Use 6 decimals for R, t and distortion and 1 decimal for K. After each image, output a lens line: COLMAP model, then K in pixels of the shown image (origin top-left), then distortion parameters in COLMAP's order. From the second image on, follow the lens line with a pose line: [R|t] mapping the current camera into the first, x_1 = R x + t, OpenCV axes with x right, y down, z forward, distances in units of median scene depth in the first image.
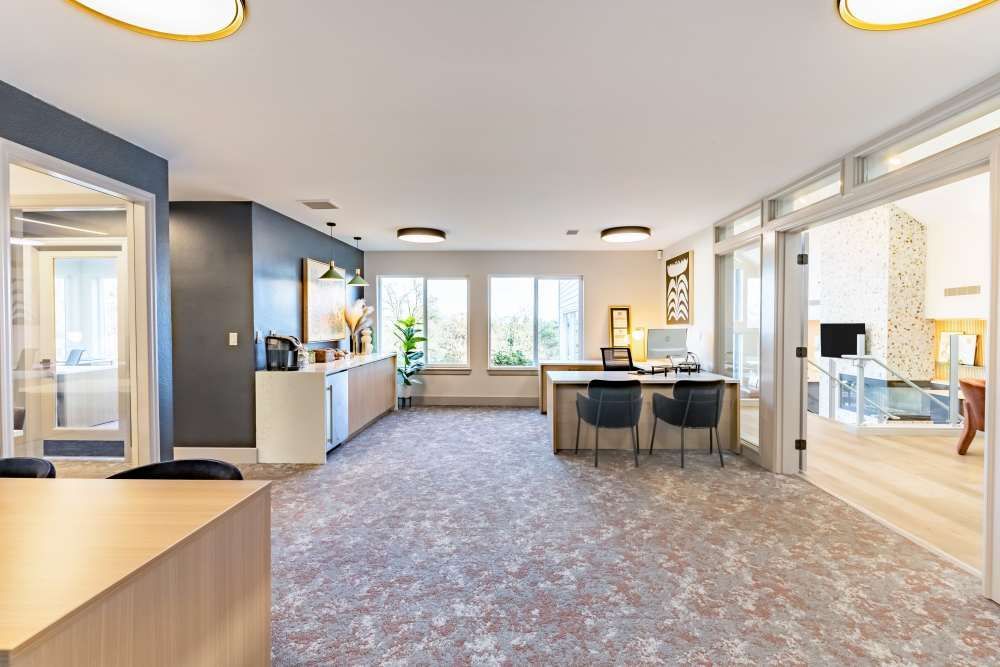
lens RADIAL K [[478.5, 0, 497.5], [0, 478.5, 334.5], [0, 0, 1]] dist [-0.000168, -0.000362]
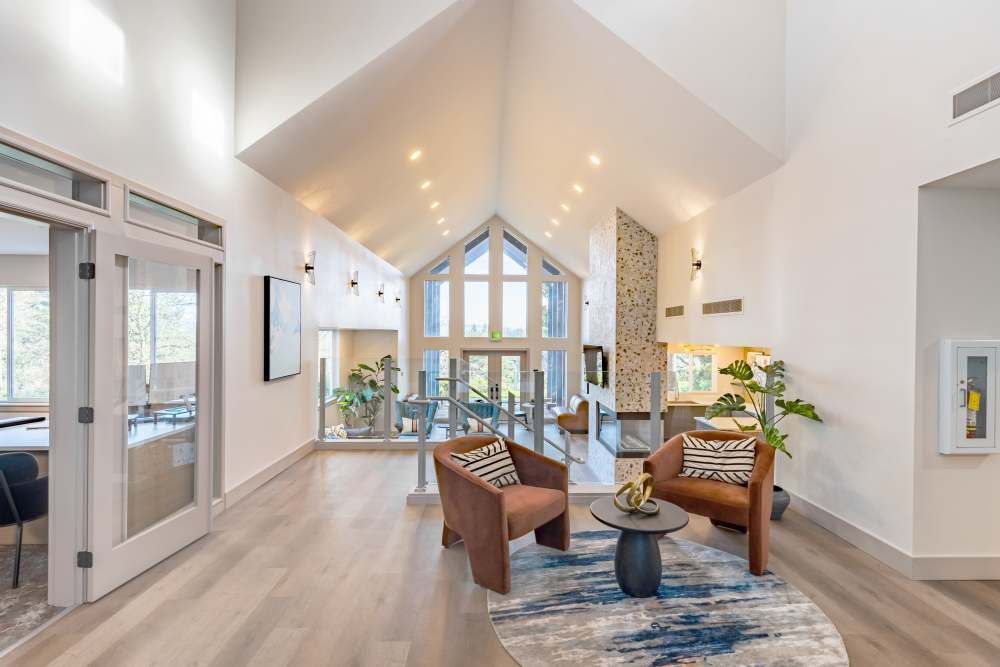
lens RADIAL K [[478.5, 0, 503.3], [0, 478.5, 330.5], [0, 0, 1]] dist [-0.000168, -0.000362]
pose [[0.996479, 0.011472, 0.083055, 0.540362], [-0.009729, 0.999724, -0.021370, -0.032538], [-0.083277, 0.020487, 0.996316, 0.147383]]
